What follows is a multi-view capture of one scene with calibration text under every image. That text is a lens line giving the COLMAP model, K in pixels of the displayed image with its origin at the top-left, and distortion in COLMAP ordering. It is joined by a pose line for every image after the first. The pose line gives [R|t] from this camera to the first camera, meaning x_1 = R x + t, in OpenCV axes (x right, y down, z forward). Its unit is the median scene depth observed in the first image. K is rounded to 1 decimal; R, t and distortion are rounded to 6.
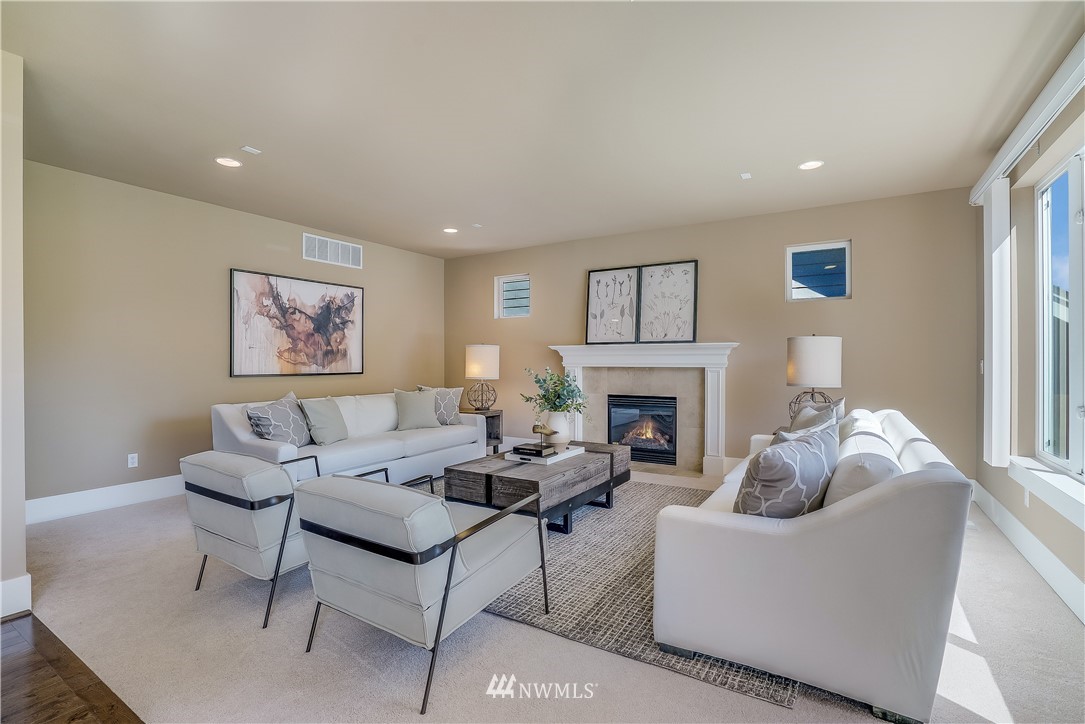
lens RADIAL K [[499.2, 0, 533.1], [0, 499.2, 360.4], [0, 0, 1]] dist [-0.045408, 0.004405]
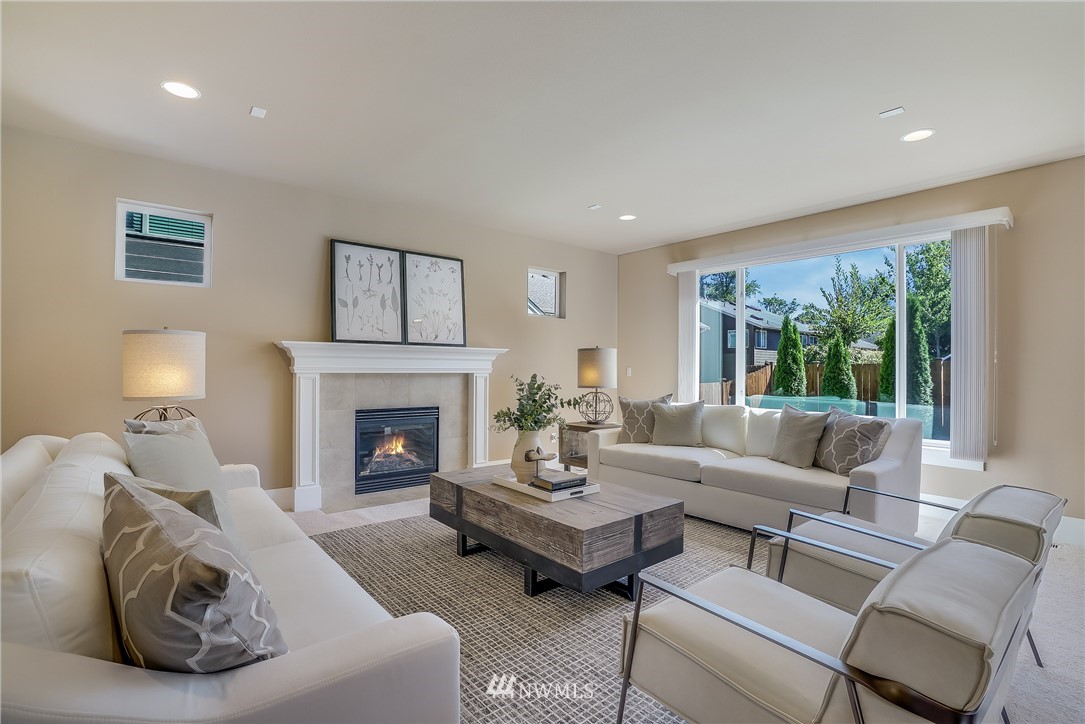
lens RADIAL K [[499.2, 0, 543.1], [0, 499.2, 361.9], [0, 0, 1]] dist [-0.045408, 0.004405]
pose [[0.340983, 0.018572, 0.939886, -0.492184], [-0.004606, 0.999826, -0.018085, 0.008708], [-0.940058, 0.001837, 0.341009, 0.517739]]
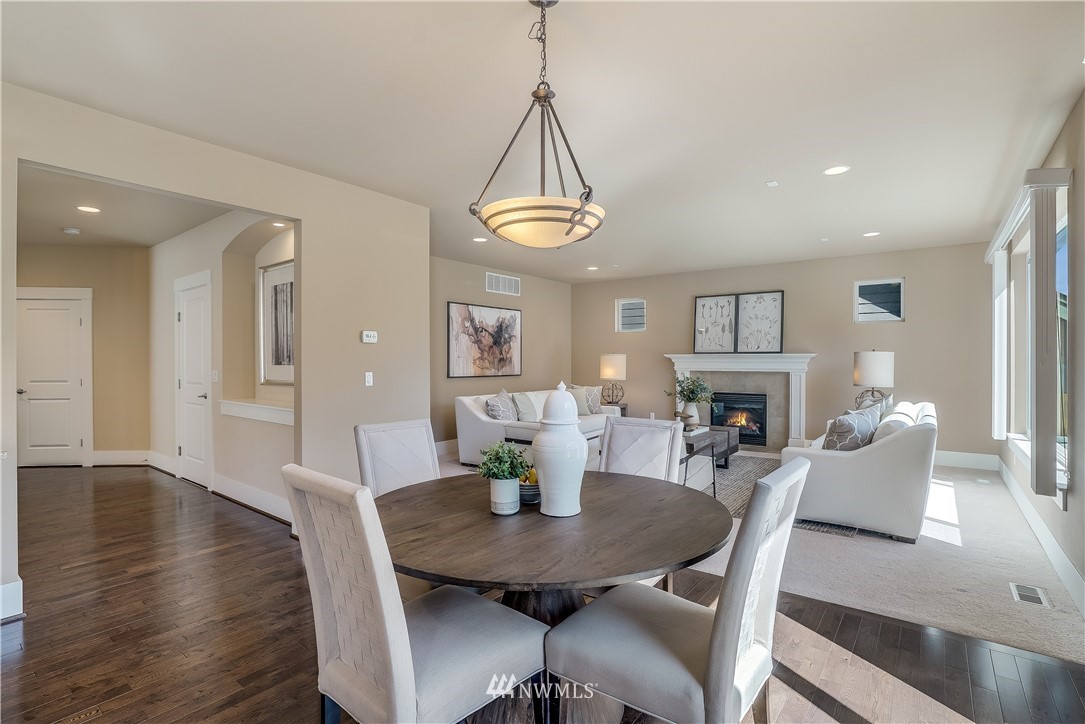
lens RADIAL K [[499.2, 0, 544.4], [0, 499.2, 363.7], [0, 0, 1]] dist [-0.045408, 0.004405]
pose [[0.995625, 0.002357, -0.093407, -0.173595], [-0.001788, 0.999979, 0.006179, -0.014234], [0.093420, -0.005985, 0.995609, -0.354344]]
